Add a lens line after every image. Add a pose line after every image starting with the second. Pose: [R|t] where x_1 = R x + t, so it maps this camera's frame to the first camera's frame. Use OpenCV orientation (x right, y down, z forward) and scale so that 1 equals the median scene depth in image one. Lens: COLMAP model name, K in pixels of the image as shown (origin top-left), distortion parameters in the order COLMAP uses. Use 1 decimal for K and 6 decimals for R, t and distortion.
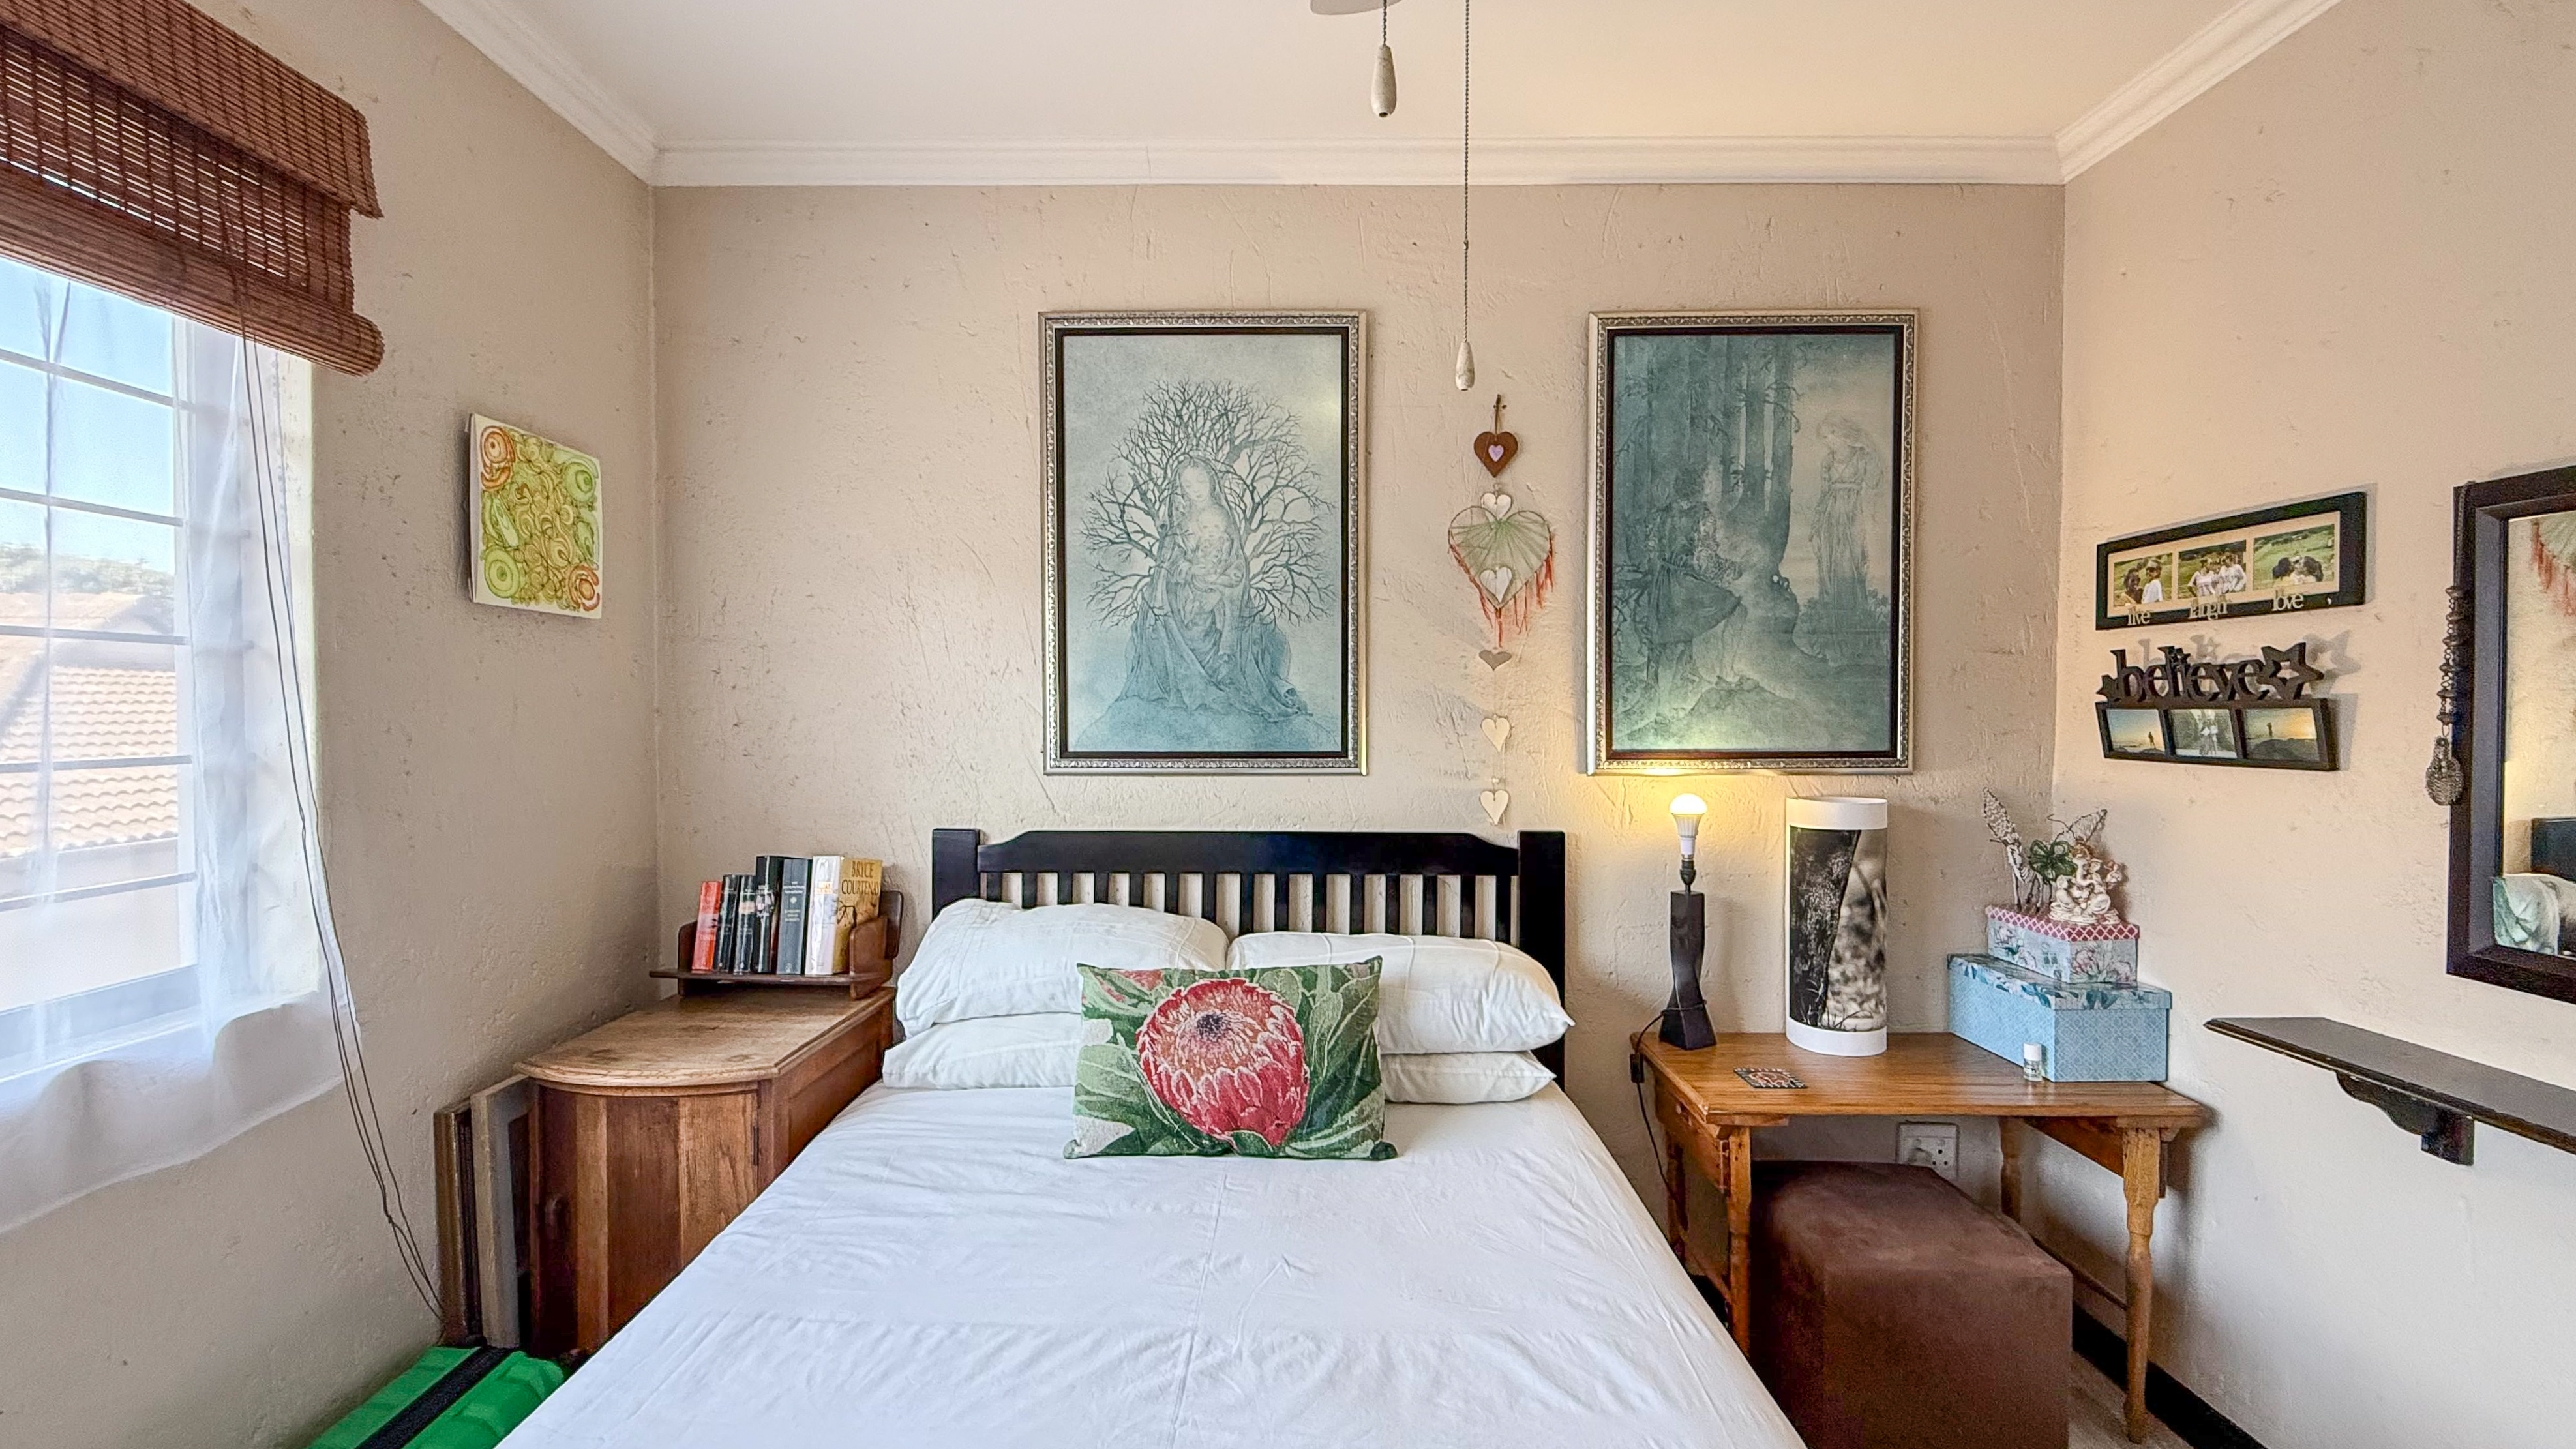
lens RADIAL K [[1051.6, 0, 1289.1], [0, 1051.6, 723.0], [0, 0, 1]] dist [0.000264, 0.000500]
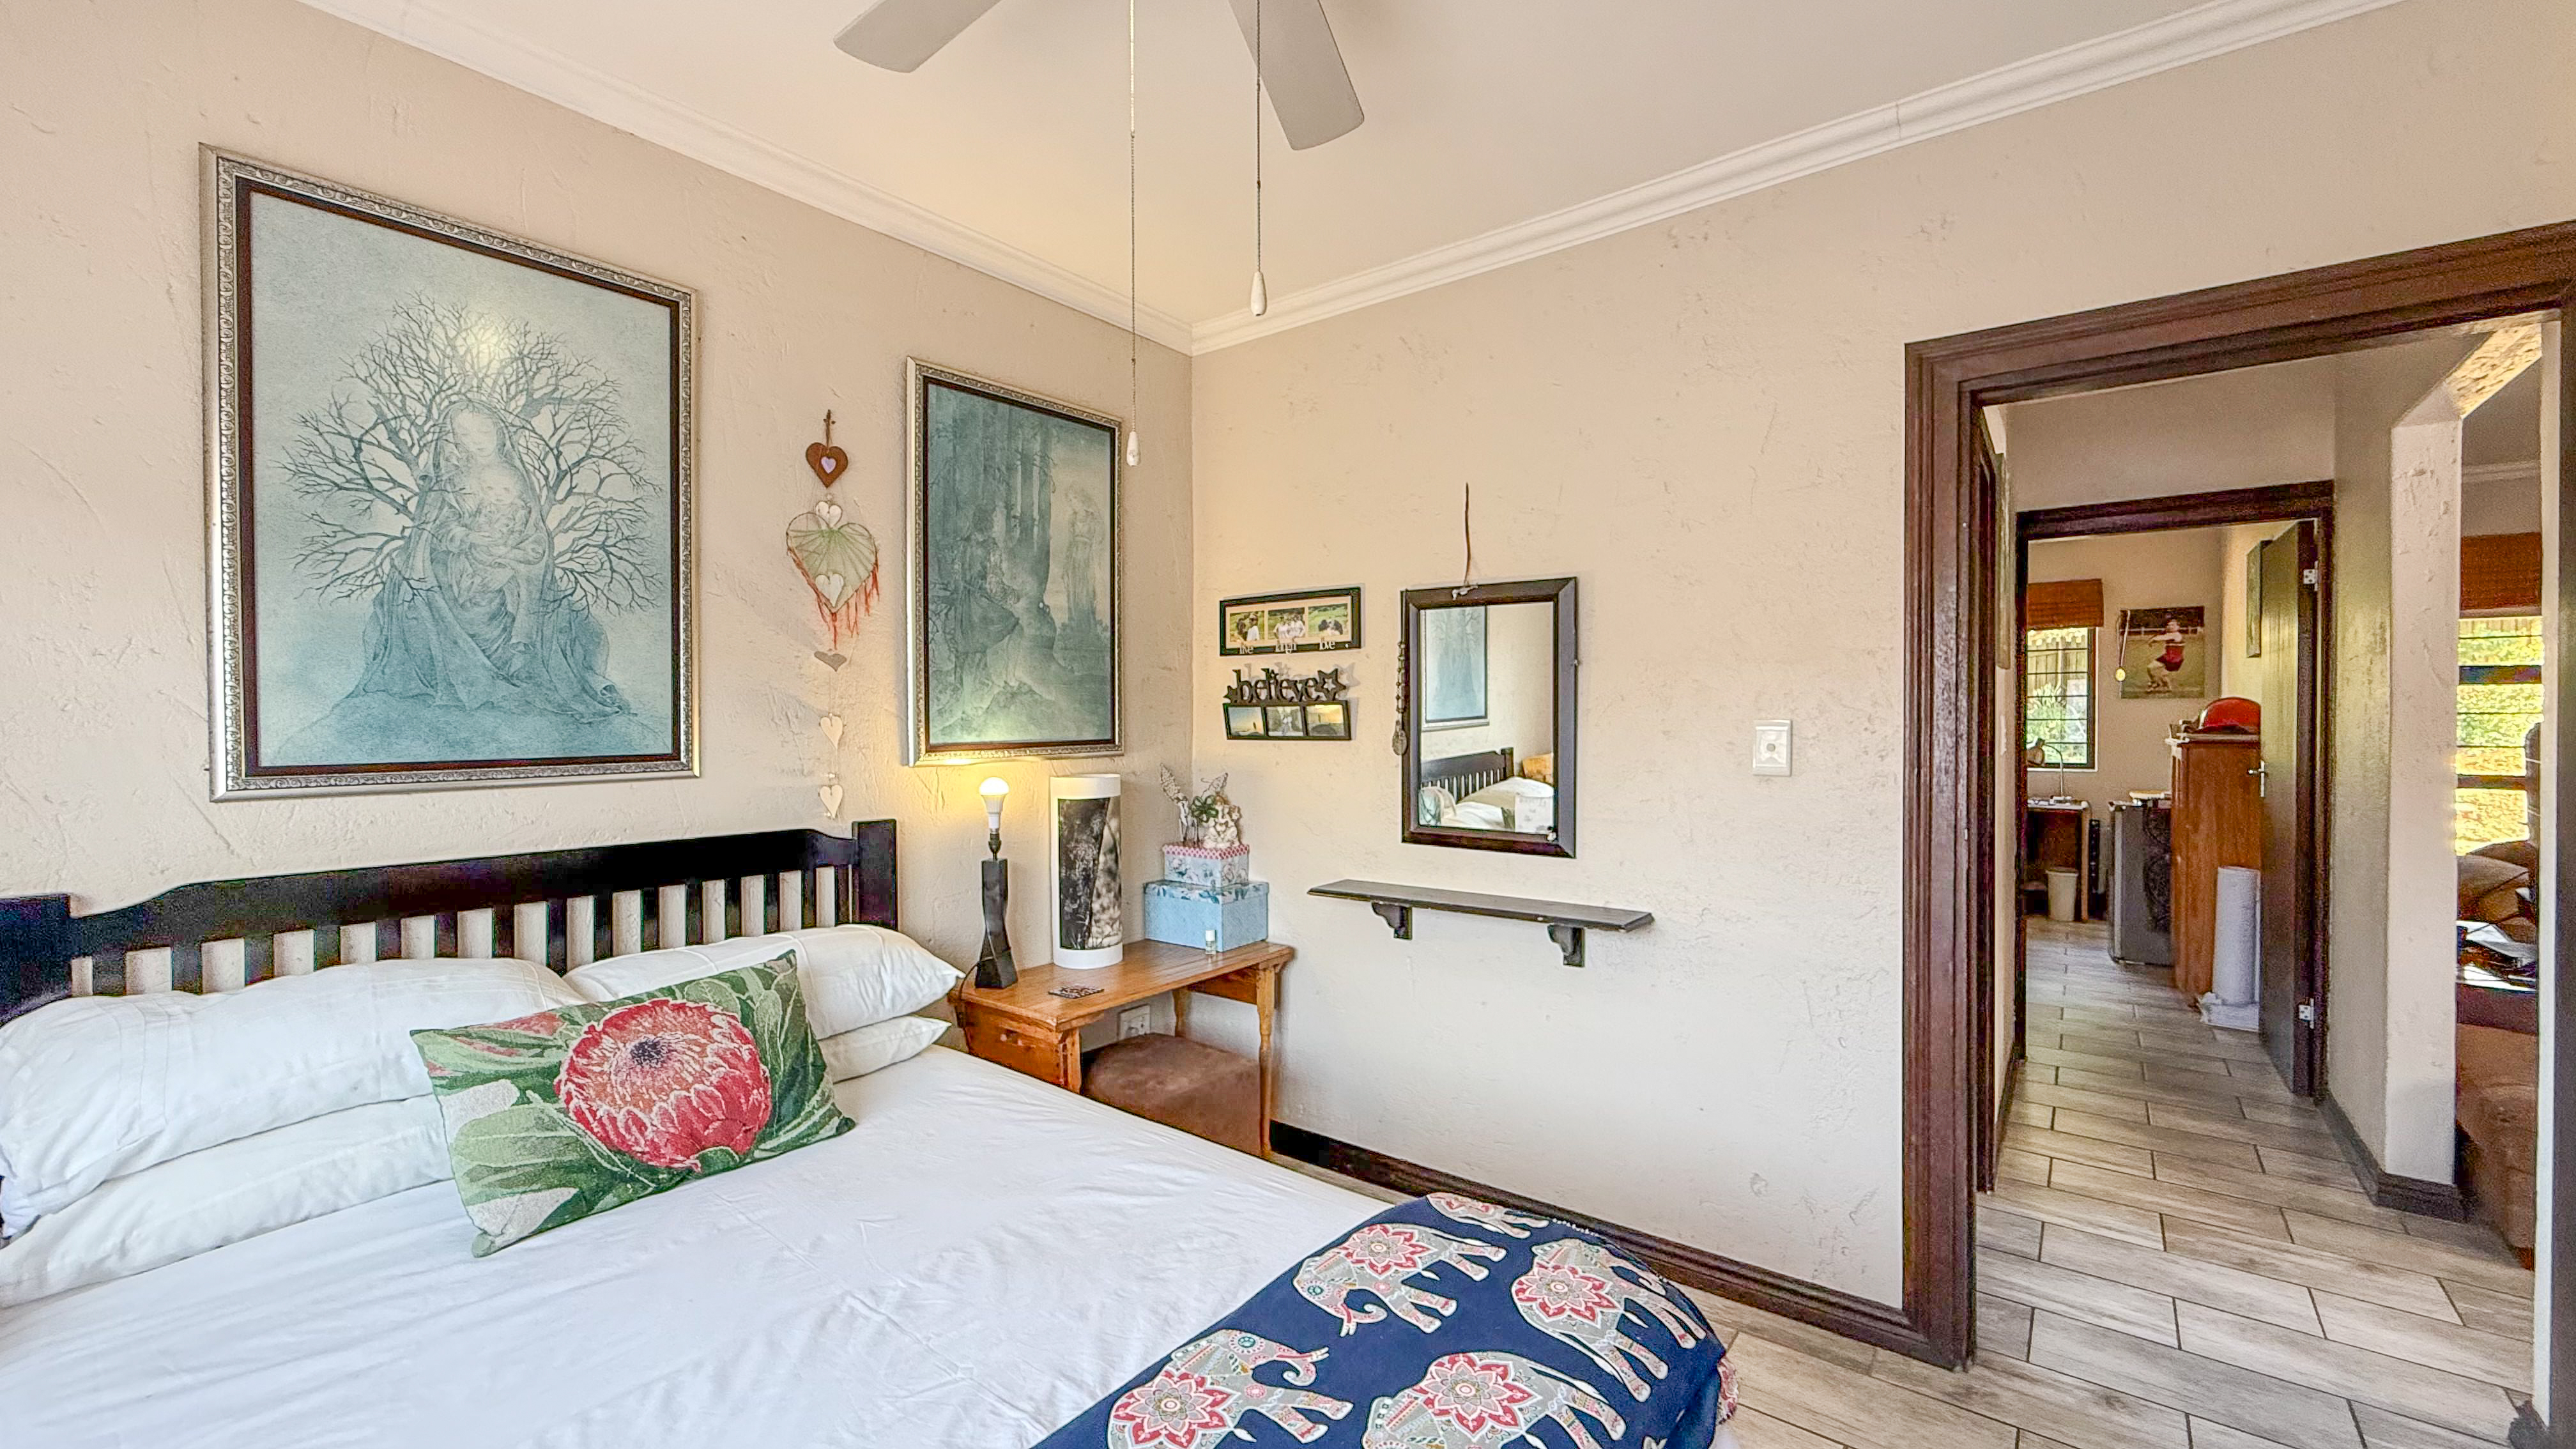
lens RADIAL K [[1051.7, 0, 1267.1], [0, 1051.7, 722.7], [0, 0, 1]] dist [0.000264, 0.000500]
pose [[0.609713, -0.010212, 0.792556, -0.388946], [0.016948, 0.999856, -0.000155, 0.009529], [-0.792441, 0.013526, 0.609799, 0.013566]]
